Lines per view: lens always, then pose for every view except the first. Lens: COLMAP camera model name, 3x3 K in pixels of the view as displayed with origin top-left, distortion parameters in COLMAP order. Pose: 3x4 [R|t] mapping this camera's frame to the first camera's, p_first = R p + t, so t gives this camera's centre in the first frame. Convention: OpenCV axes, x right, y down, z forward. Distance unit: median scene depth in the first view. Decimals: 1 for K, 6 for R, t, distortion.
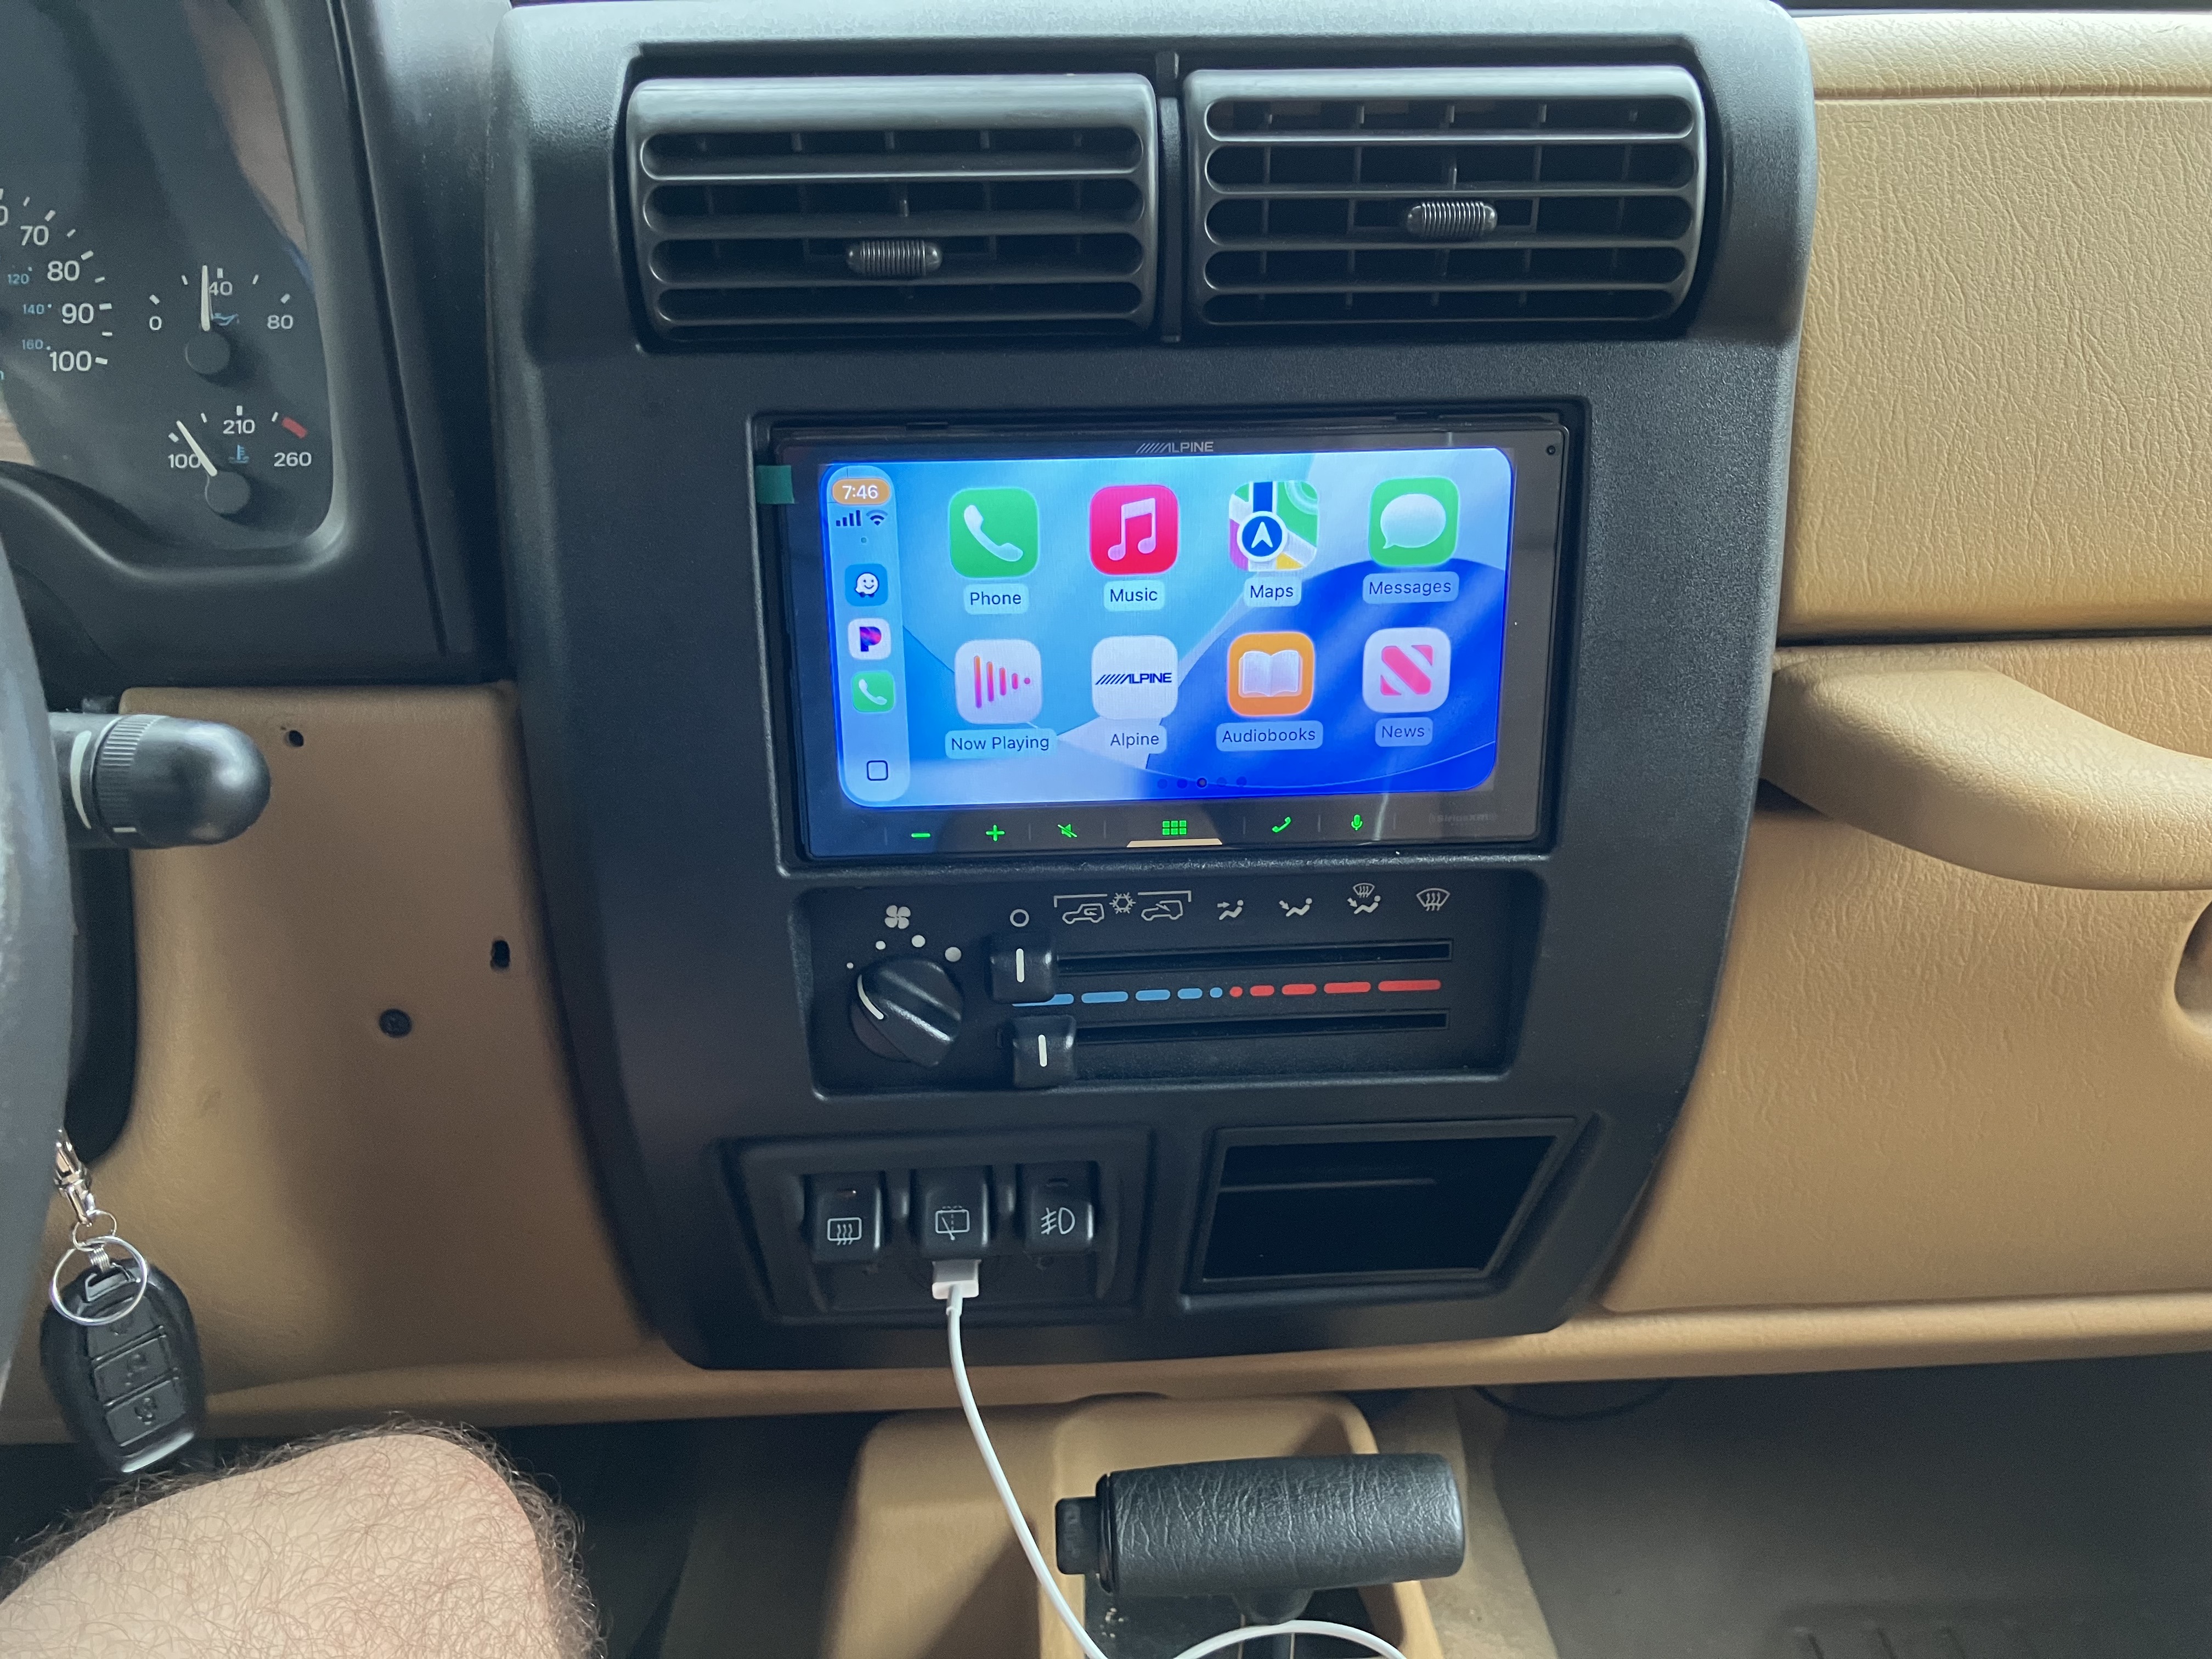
lens RADIAL K [[1830.3, 0, 1087.7], [0, 1830.3, 806.7], [0, 0, 1]] dist [0.022855, -0.013551]
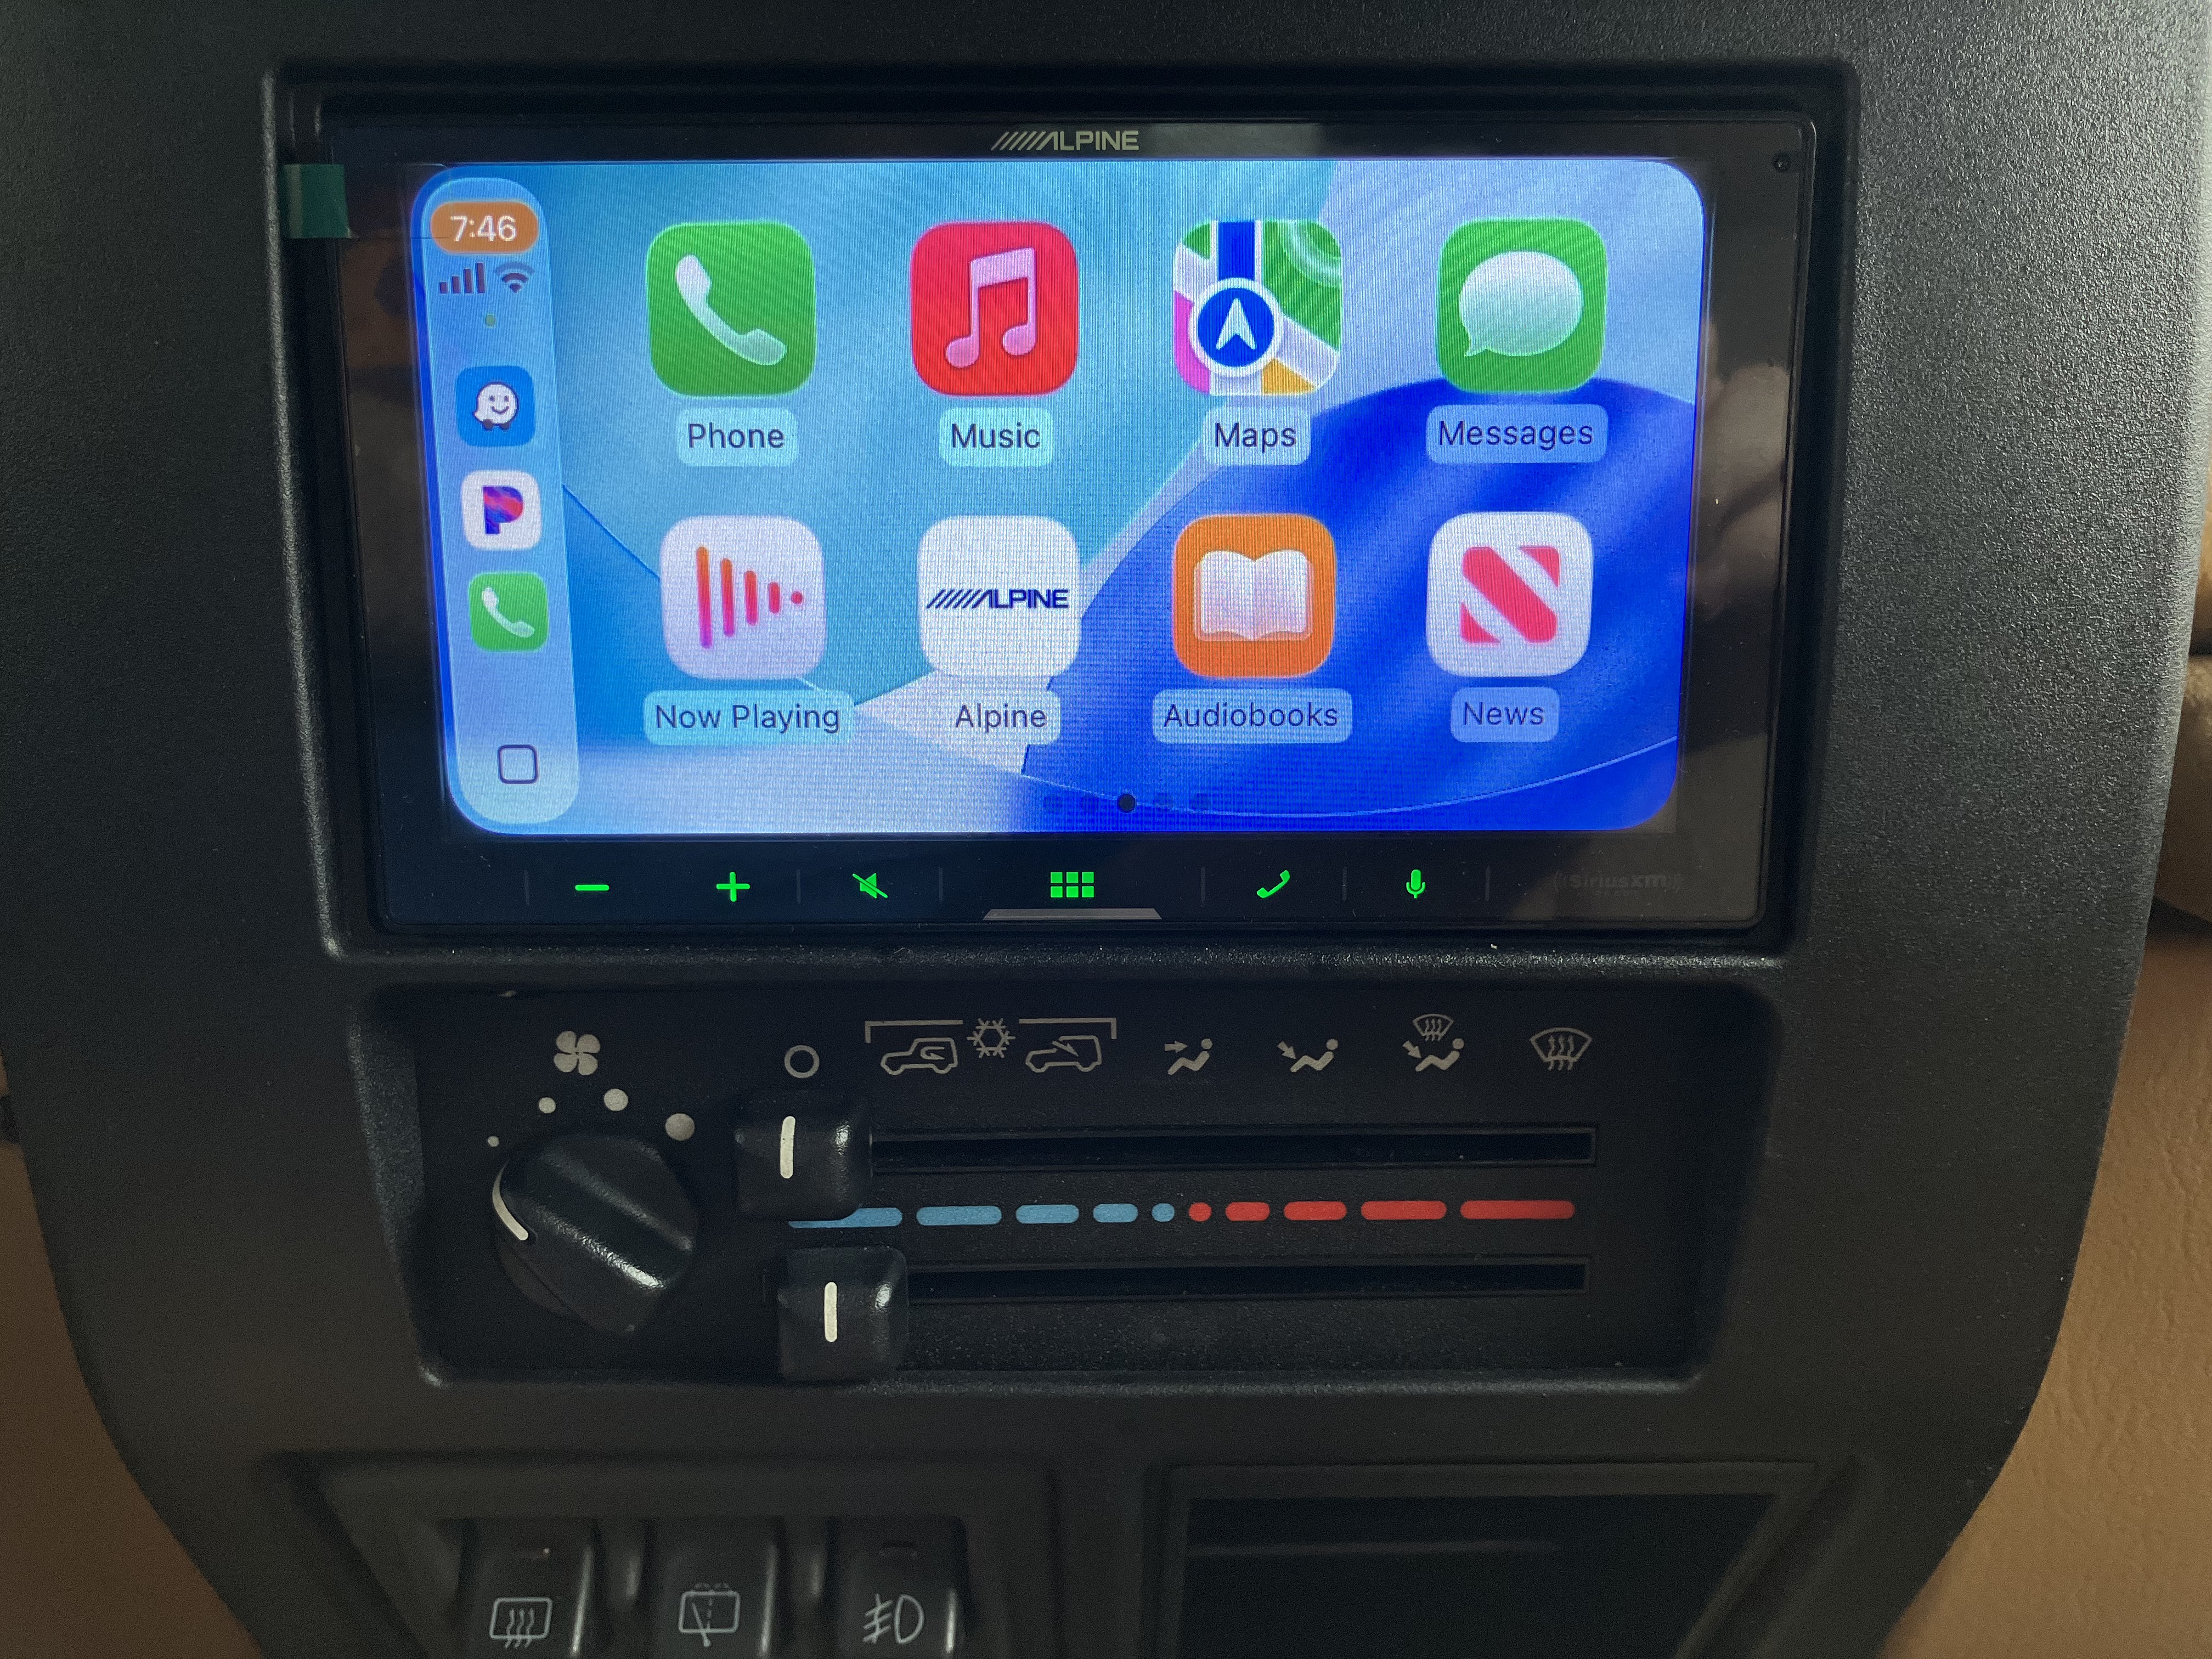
lens RADIAL K [[1813.9, 0, 1129.9], [0, 1813.9, 827.3], [0, 0, 1]] dist [0.002317, -0.008693]
pose [[0.999293, 0.018790, -0.032569, 0.082044], [-0.023169, 0.989915, -0.139757, 0.068934], [0.029615, 0.140413, 0.989650, 0.483720]]
